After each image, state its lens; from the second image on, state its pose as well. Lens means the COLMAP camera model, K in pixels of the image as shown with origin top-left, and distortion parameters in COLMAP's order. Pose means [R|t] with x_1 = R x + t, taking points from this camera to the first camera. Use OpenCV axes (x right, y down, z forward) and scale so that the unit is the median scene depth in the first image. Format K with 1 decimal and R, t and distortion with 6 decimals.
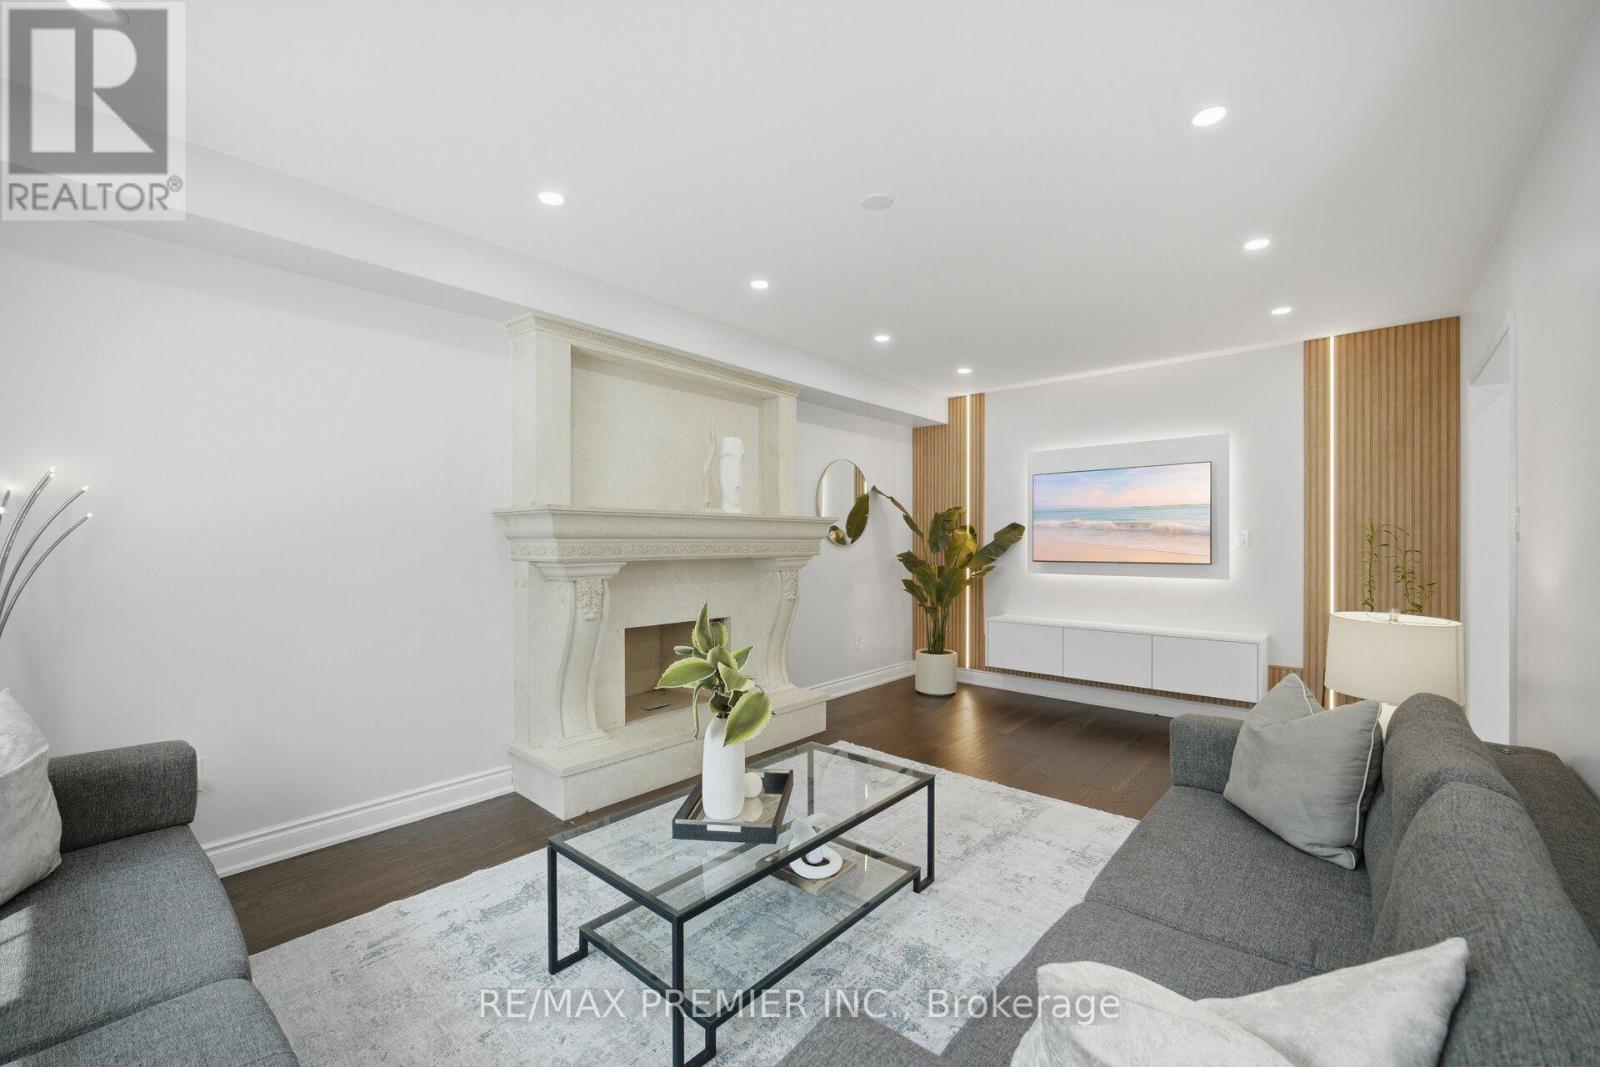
lens RADIAL K [[648.5, 0, 795.0], [0, 648.5, 540.6], [0, 0, 1]] dist [-0.001249, -0.001040]
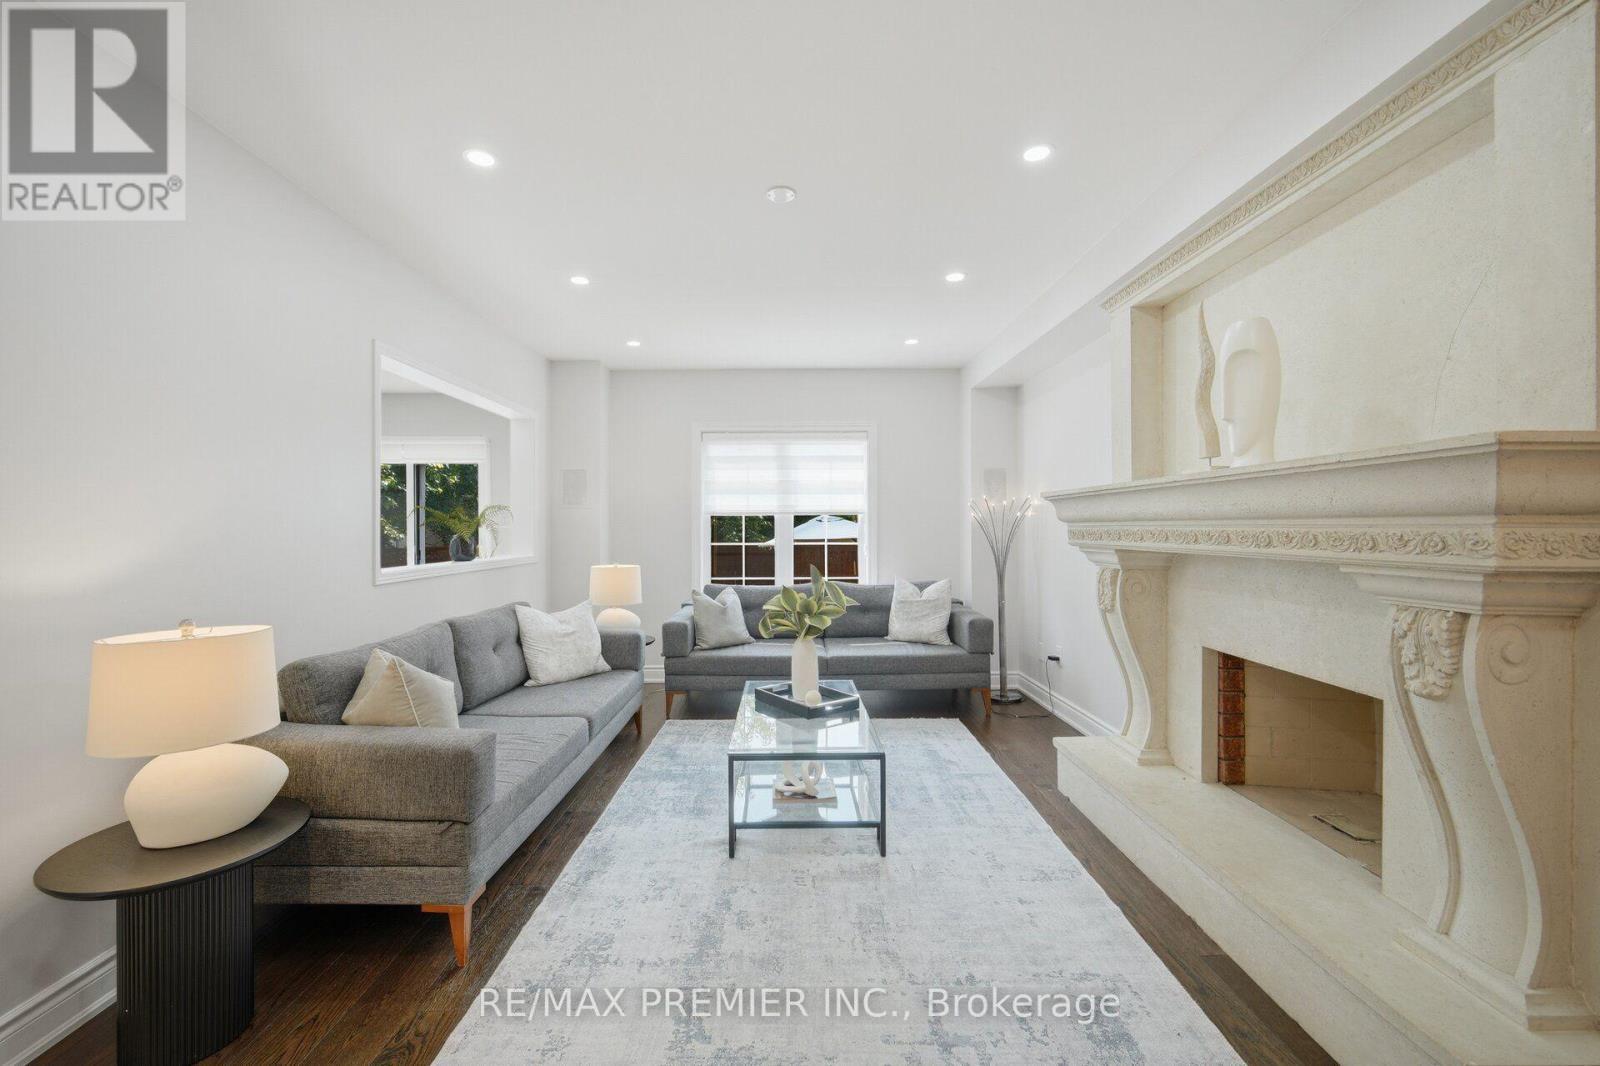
lens RADIAL K [[648.5, 0, 792.7], [0, 648.5, 531.6], [0, 0, 1]] dist [-0.001249, -0.001040]
pose [[-0.740874, 0.005287, -0.671623, 0.704412], [0.007890, 0.999969, -0.000832, 0.008092], [0.671597, -0.005915, -0.740893, 1.560229]]
